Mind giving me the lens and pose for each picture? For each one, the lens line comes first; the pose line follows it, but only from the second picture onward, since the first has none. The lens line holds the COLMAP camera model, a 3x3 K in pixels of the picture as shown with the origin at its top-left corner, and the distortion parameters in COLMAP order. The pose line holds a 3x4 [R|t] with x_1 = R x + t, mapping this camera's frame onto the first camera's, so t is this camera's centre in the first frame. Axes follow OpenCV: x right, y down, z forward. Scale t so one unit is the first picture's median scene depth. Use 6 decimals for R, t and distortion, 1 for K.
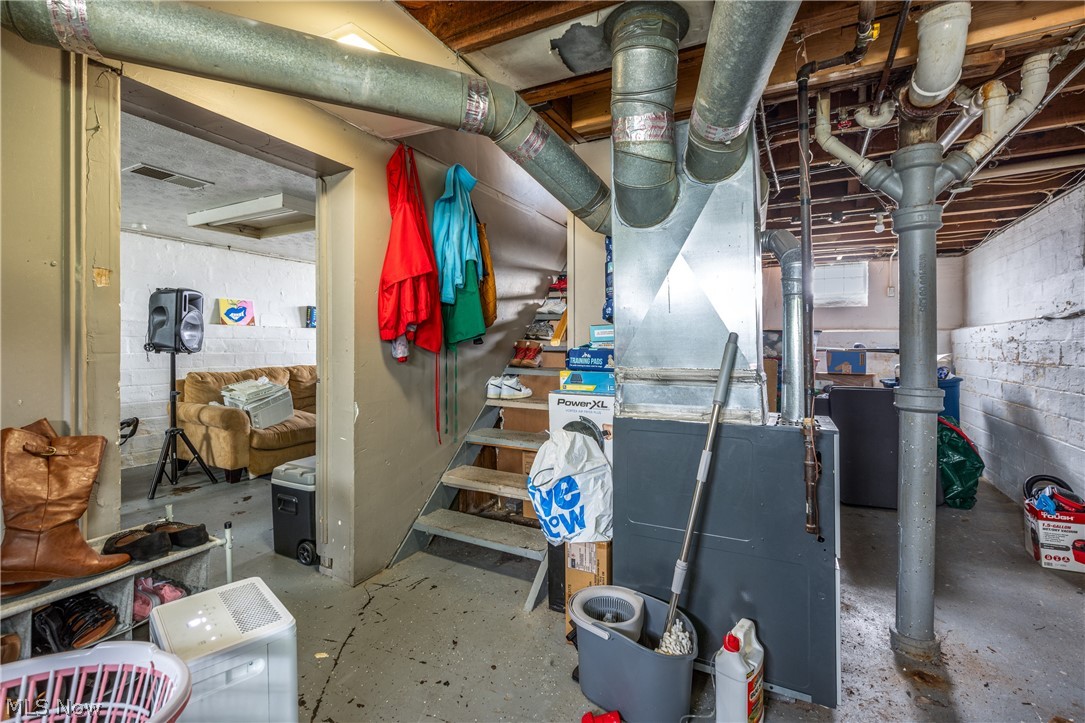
lens RADIAL K [[481.7, 0, 545.3], [0, 481.7, 347.8], [0, 0, 1]] dist [0.002062, 0.000727]
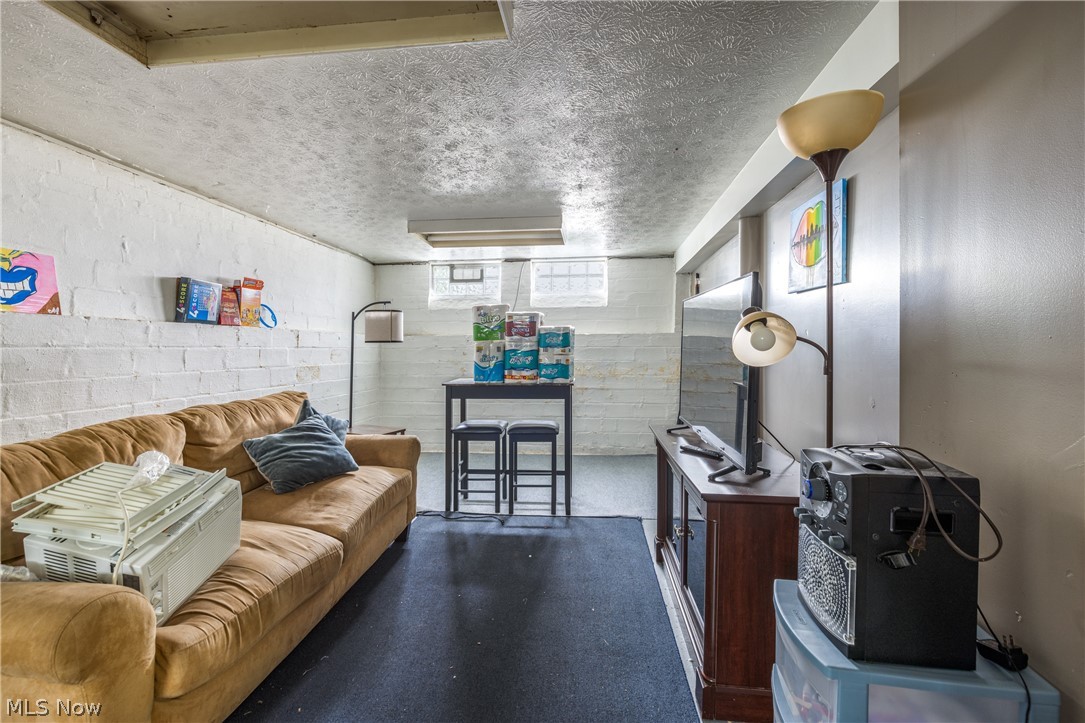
lens RADIAL K [[481.7, 0, 545.3], [0, 481.7, 347.8], [0, 0, 1]] dist [0.002062, 0.000727]
pose [[0.933158, -0.003856, 0.359446, -0.376659], [0.004125, 0.999991, 0.000017, -0.016002], [-0.359443, 0.001467, 0.933166, 0.476305]]
